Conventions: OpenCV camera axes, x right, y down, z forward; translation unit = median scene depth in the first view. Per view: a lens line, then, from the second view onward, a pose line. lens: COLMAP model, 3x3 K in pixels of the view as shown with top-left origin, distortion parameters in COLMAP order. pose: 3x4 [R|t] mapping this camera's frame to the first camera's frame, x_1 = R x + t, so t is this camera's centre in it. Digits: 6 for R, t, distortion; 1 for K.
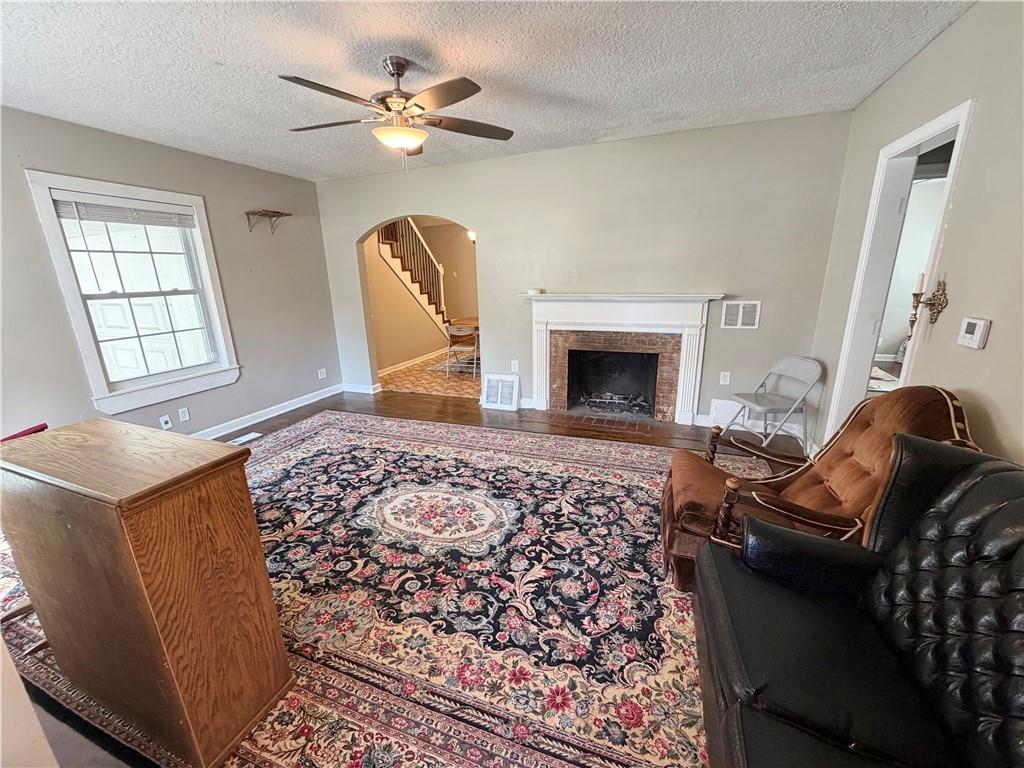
lens RADIAL K [[409.7, 0, 509.7], [0, 409.7, 386.3], [0, 0, 1]] dist [-0.000591, 0.000060]
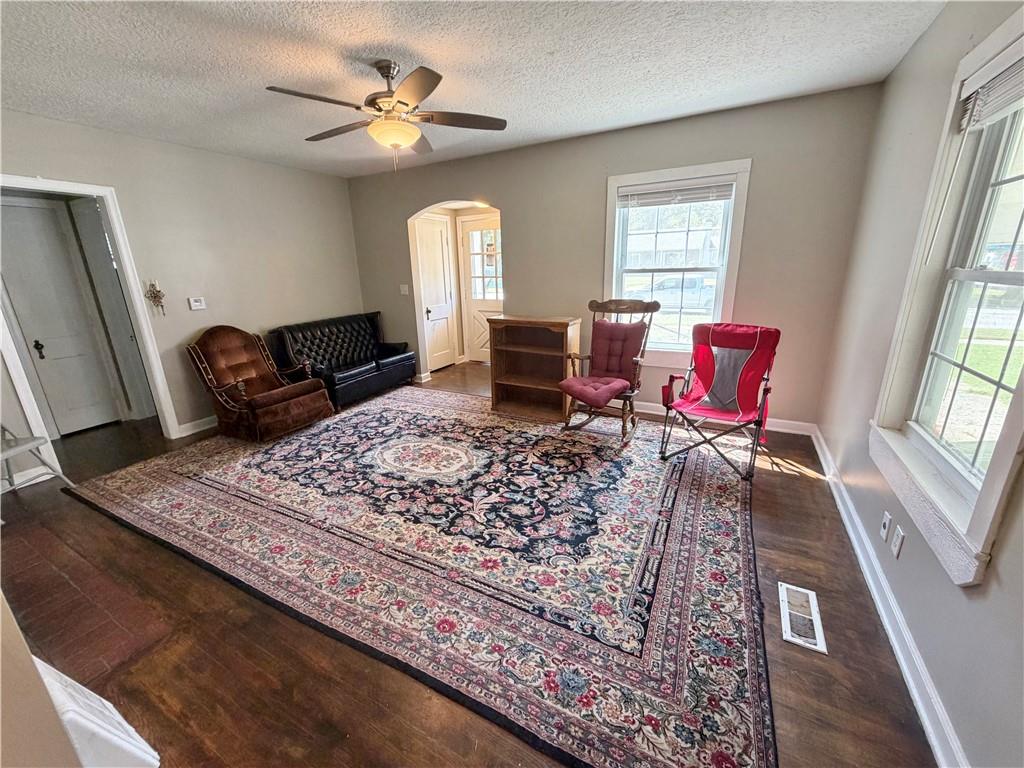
lens RADIAL K [[409.7, 0, 511.8], [0, 409.7, 385.0], [0, 0, 1]] dist [-0.000591, 0.000060]
pose [[-0.991221, 0.014410, 0.131425, -0.559643], [0.081770, 0.847943, 0.523743, -0.473782], [-0.103894, 0.529892, -0.841677, 1.763627]]
